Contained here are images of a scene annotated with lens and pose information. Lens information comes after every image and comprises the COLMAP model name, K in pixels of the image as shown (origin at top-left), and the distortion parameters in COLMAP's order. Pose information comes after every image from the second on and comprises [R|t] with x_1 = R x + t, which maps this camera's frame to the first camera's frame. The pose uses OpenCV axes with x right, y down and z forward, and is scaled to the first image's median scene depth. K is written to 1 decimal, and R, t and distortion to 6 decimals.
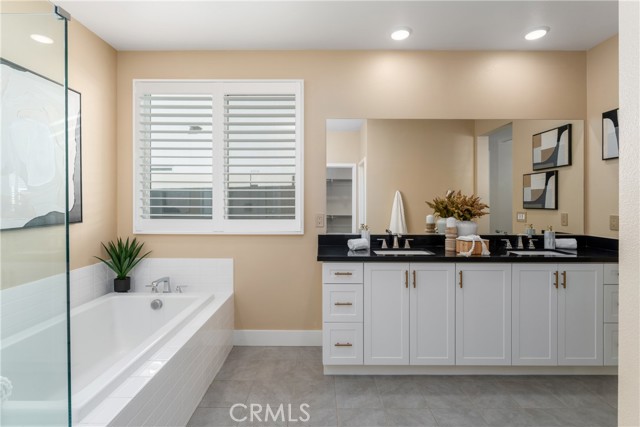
lens RADIAL K [[286.6, 0, 324.2], [0, 286.6, 206.2], [0, 0, 1]] dist [-0.006116, -0.001363]
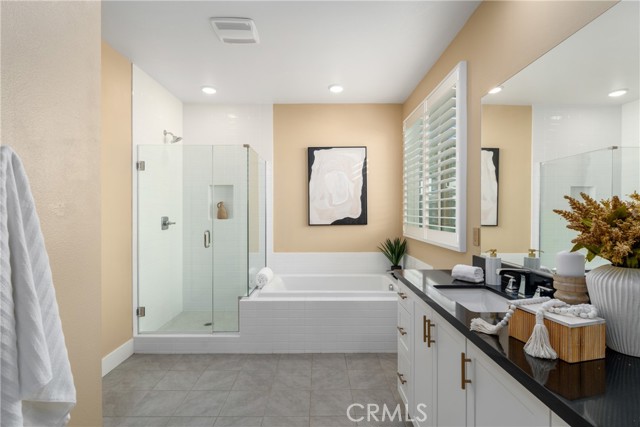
lens RADIAL K [[314.0, 0, 320.9], [0, 314.0, 208.3], [0, 0, 1]] dist [-0.006291, 0.001419]
pose [[-0.000650, -0.015493, -0.999880, 0.858536], [-0.016435, 0.999745, -0.015480, -0.004799], [0.999865, 0.016423, -0.000904, 0.637454]]
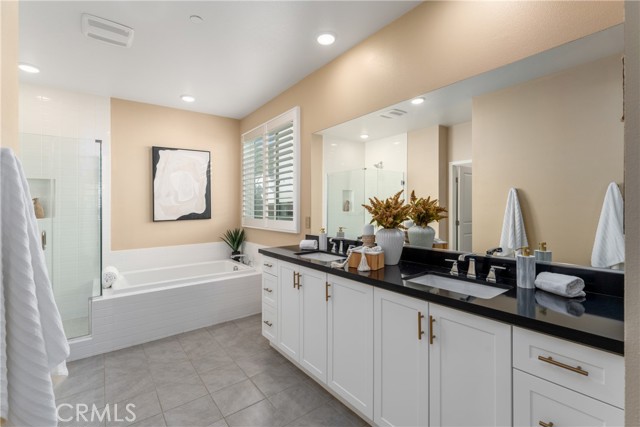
lens RADIAL K [[286.6, 0, 324.4], [0, 286.6, 204.4], [0, 0, 1]] dist [-0.006116, -0.001363]
pose [[0.609876, -0.017403, -0.792306, 1.010975], [0.002145, 0.999791, -0.020309, 0.001146], [0.792494, 0.010687, 0.609786, 0.372683]]
